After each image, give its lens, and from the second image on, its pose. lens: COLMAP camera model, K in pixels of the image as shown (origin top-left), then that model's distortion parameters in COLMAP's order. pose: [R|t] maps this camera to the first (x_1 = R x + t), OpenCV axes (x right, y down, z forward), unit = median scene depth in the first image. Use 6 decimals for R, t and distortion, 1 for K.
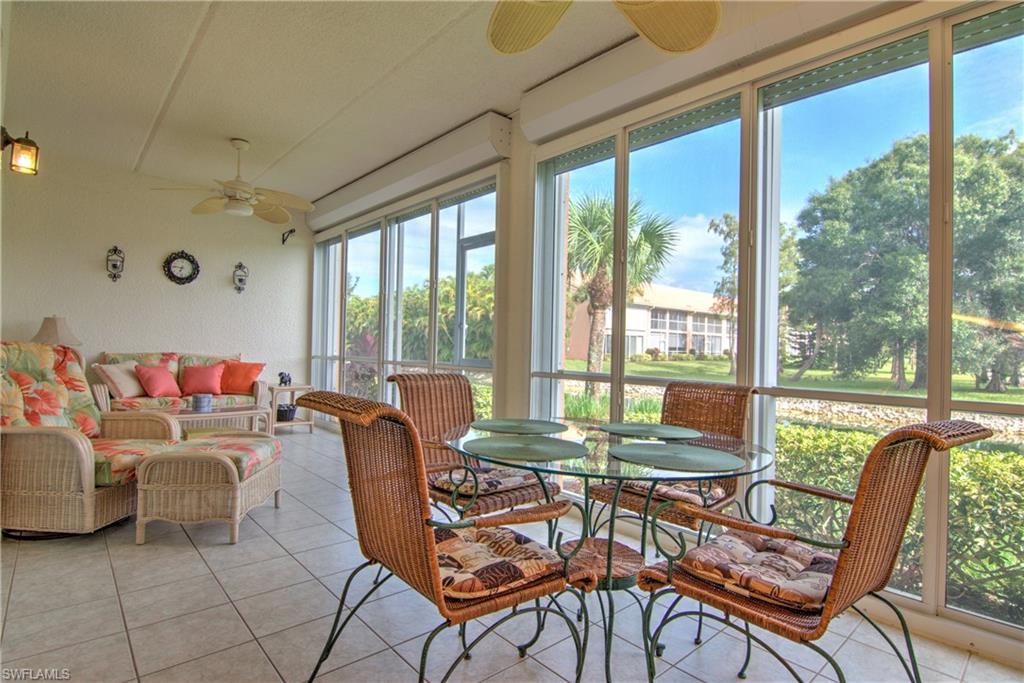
lens RADIAL K [[511.0, 0, 520.8], [0, 511.0, 342.6], [0, 0, 1]] dist [-0.020655, -0.000848]
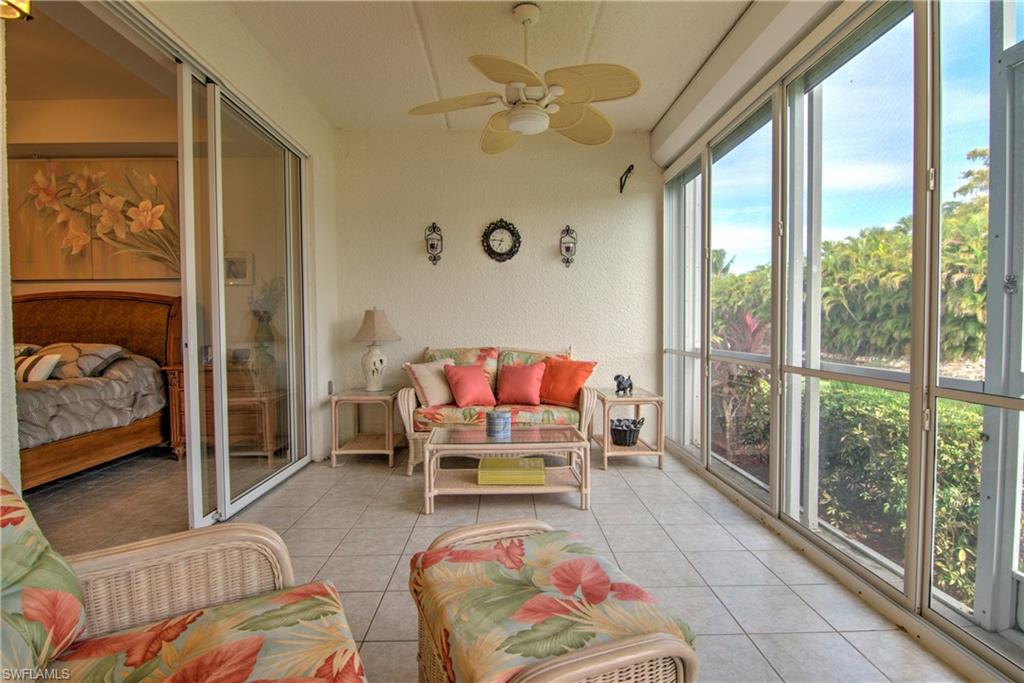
lens RADIAL K [[511.0, 0, 520.8], [0, 511.0, 342.6], [0, 0, 1]] dist [-0.020655, -0.000848]
pose [[0.761885, -0.003014, -0.647705, -0.124781], [0.027835, 0.999218, 0.028092, -0.008852], [0.647114, -0.039432, 0.761373, 0.396592]]
